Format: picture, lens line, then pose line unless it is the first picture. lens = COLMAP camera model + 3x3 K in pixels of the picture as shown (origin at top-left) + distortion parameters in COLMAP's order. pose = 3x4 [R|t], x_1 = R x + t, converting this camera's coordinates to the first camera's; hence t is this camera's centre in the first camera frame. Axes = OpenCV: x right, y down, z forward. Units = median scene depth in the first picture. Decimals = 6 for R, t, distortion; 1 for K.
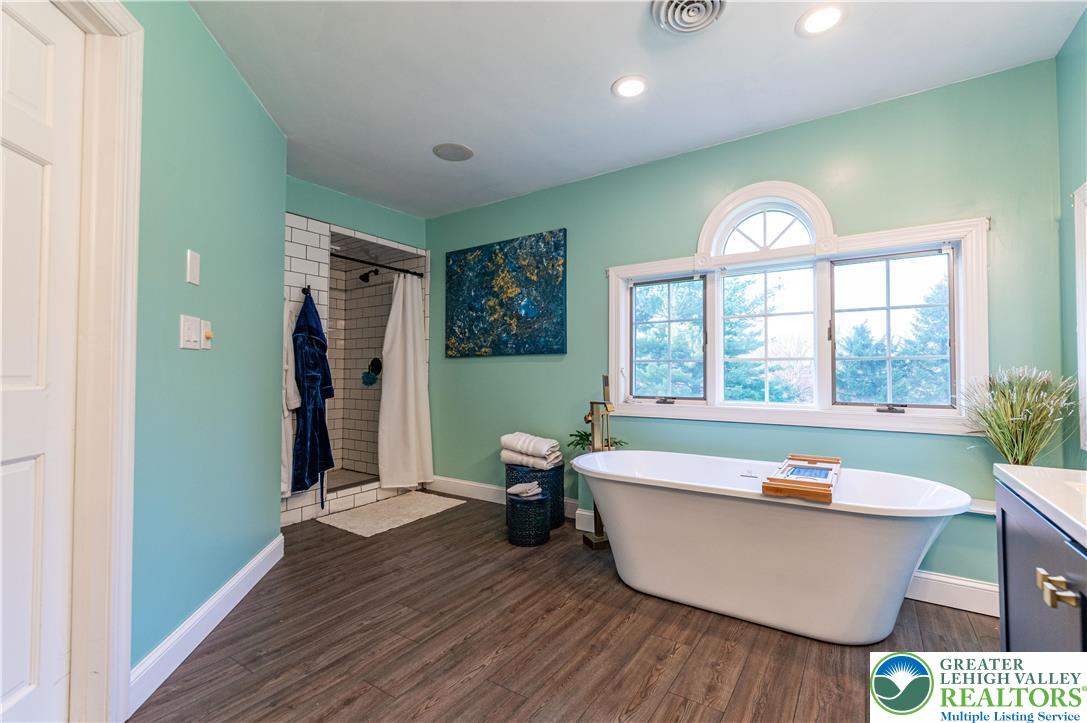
lens RADIAL K [[471.5, 0, 559.5], [0, 471.5, 362.5], [0, 0, 1]] dist [-0.000630, 0.000032]
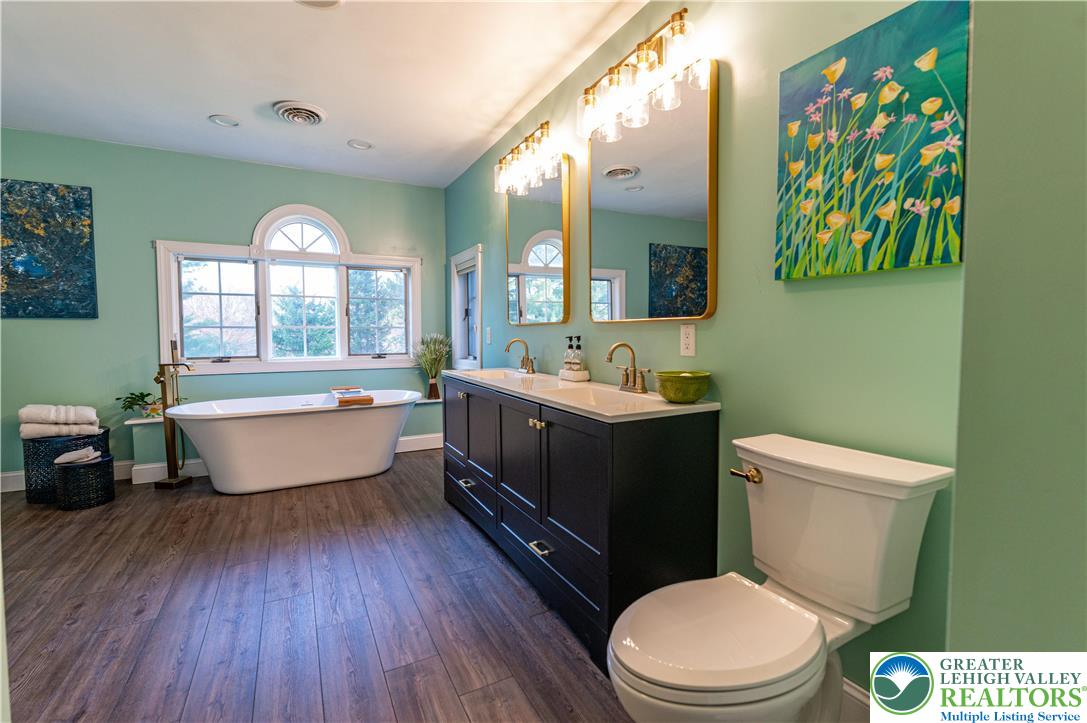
lens RADIAL K [[478.2, 0, 543.5], [0, 478.2, 353.2], [0, 0, 1]] dist [0.000835, 0.000213]
pose [[0.485931, -0.043285, 0.872925, -0.449384], [-0.018986, 0.998014, 0.060057, -0.026710], [-0.873791, -0.045757, 0.484144, -0.325621]]
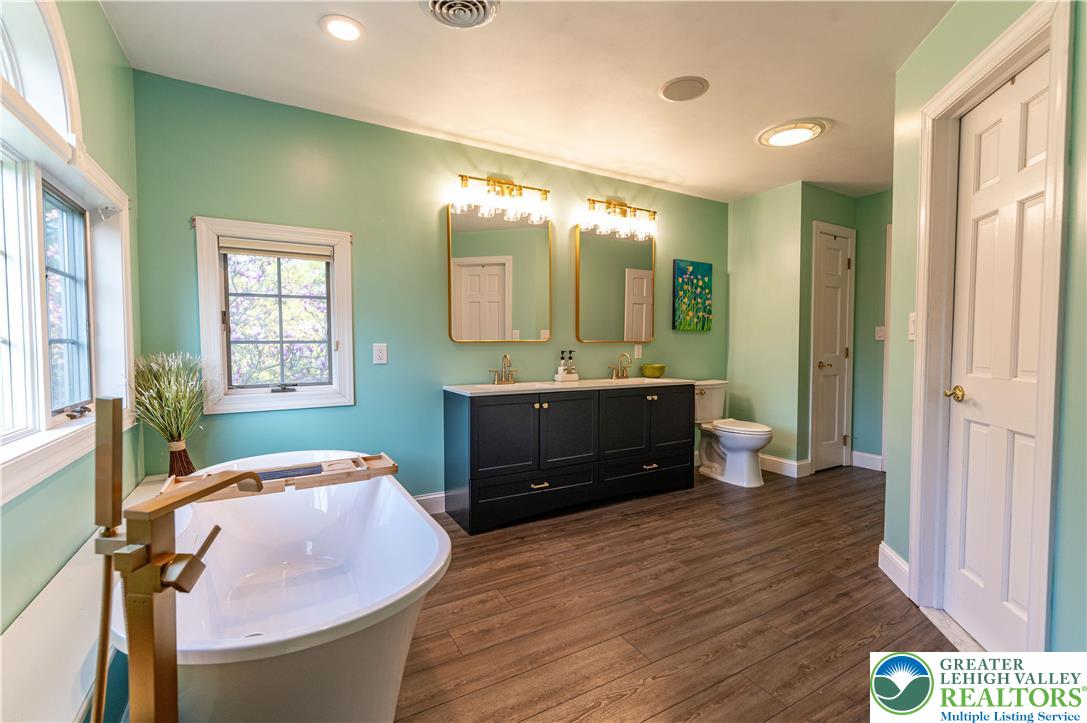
lens RADIAL K [[472.3, 0, 544.4], [0, 472.3, 362.3], [0, 0, 1]] dist [0.001020, 0.000245]
pose [[-0.892644, -0.019763, 0.450330, -0.204131], [-0.013194, 0.999756, 0.017721, -0.000322], [-0.450570, 0.009877, -0.892686, 1.044296]]
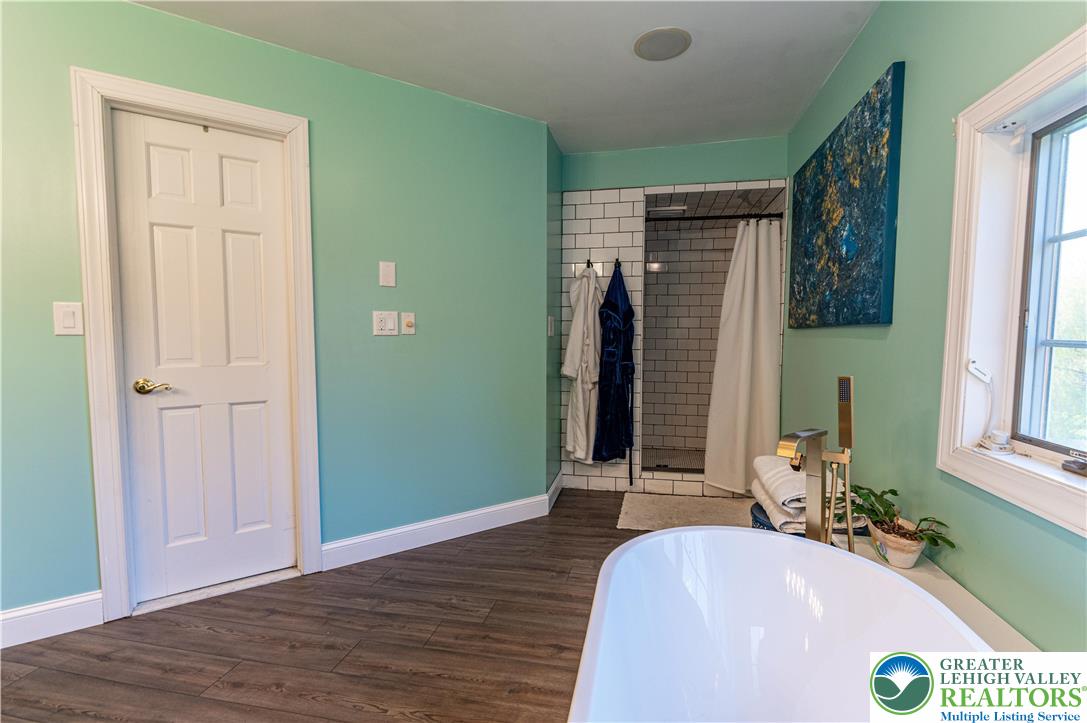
lens RADIAL K [[481.8, 0, 559.1], [0, 481.8, 363.0], [0, 0, 1]] dist [-0.001172, -0.000019]
pose [[0.375380, 0.060925, -0.924867, 0.391501], [0.018478, 0.997147, 0.073186, -0.023814], [0.926687, -0.044562, 0.373183, 0.536583]]
